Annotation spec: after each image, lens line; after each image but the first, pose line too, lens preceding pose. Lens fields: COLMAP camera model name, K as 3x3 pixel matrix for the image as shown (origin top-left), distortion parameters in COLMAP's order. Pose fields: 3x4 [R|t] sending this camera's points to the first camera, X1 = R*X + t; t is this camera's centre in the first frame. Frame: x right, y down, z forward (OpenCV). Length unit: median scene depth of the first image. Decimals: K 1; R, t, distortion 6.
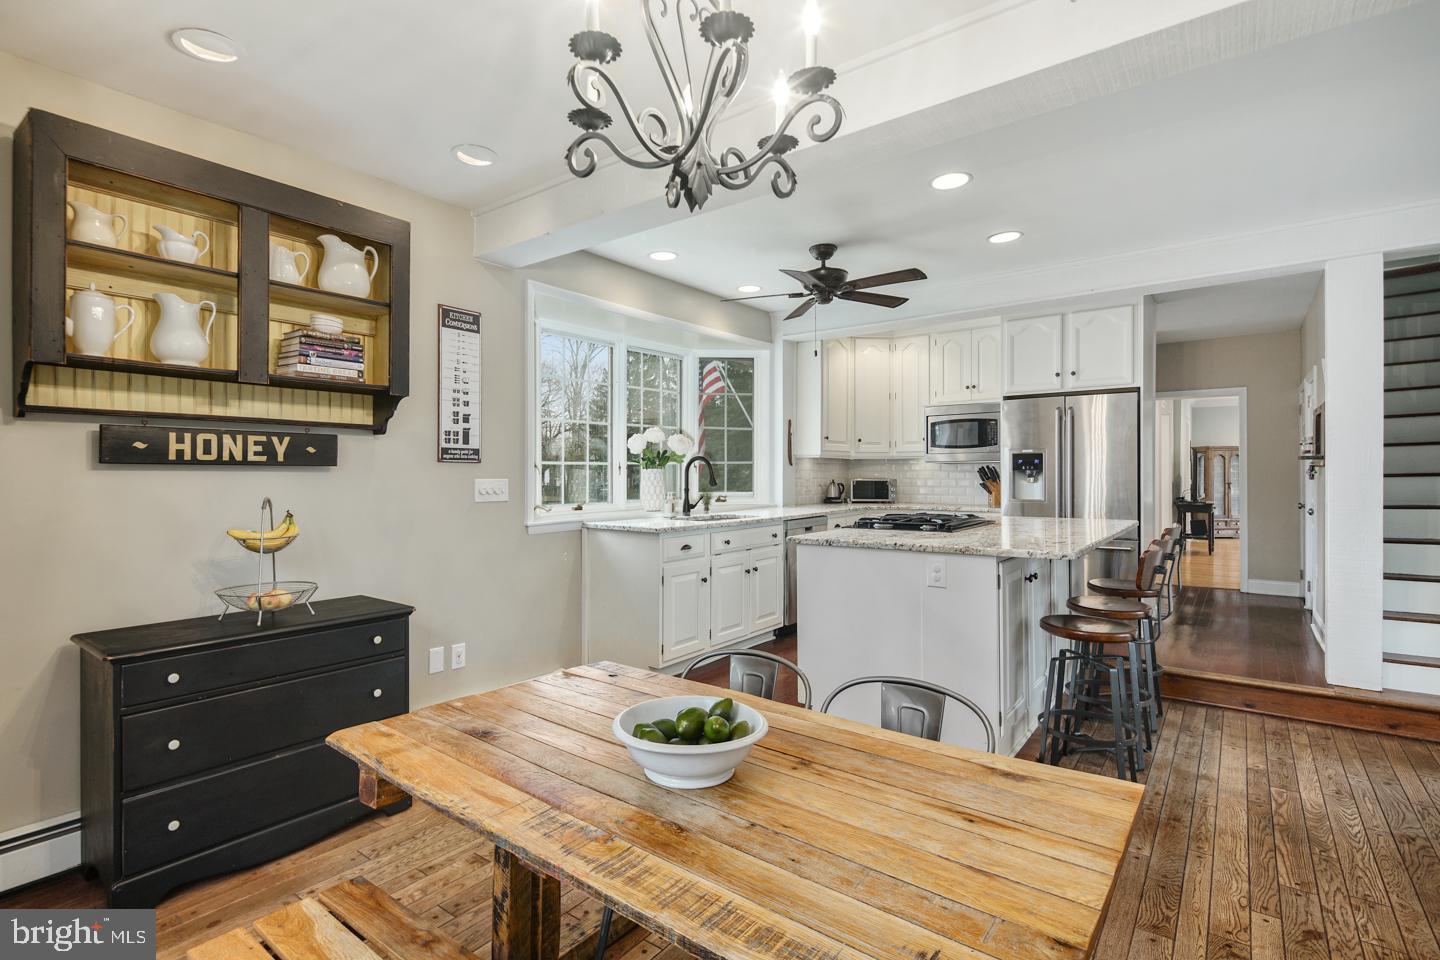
lens RADIAL K [[674.5, 0, 743.1], [0, 674.5, 470.3], [0, 0, 1]] dist [0.000392, -0.000348]
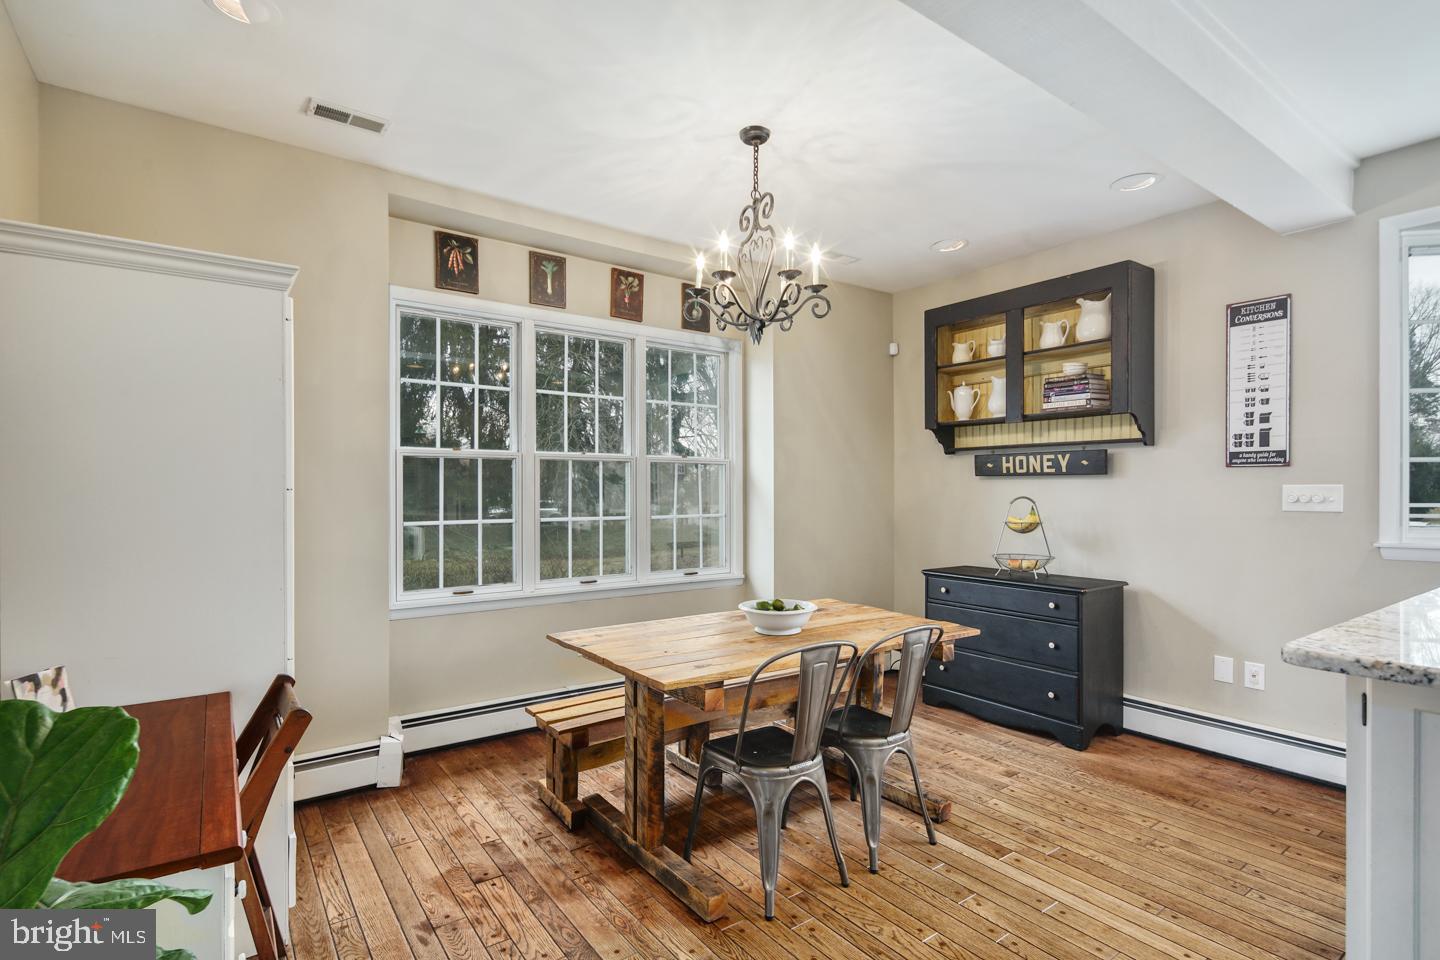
lens RADIAL K [[691.0, 0, 648.7], [0, 691.0, 488.8], [0, 0, 1]] dist [0.000997, -0.000147]
pose [[-0.359241, 0.001997, -0.933243, 0.689660], [0.008250, 0.999965, -0.001036, 0.011519], [0.933208, -0.008071, -0.359246, 0.512085]]
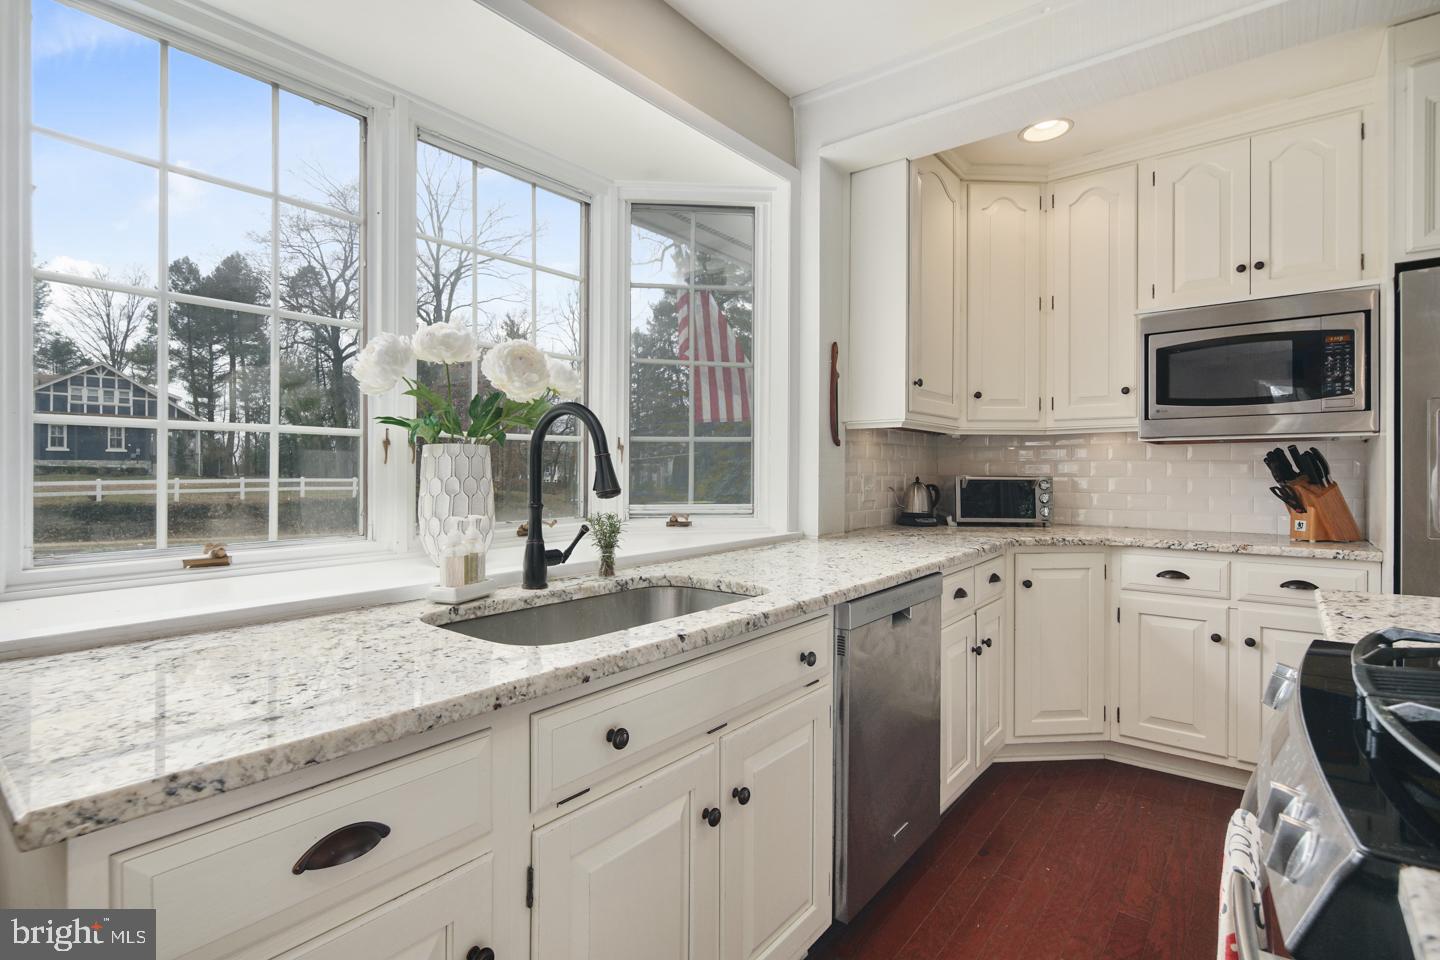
lens RADIAL K [[687.6, 0, 724.6], [0, 687.6, 469.9], [0, 0, 1]] dist [-0.002475, -0.000523]
pose [[0.998680, 0.002942, -0.051280, 0.030431], [-0.002736, 0.999988, 0.004072, 0.011858], [0.051291, -0.003926, 0.998676, 0.839741]]
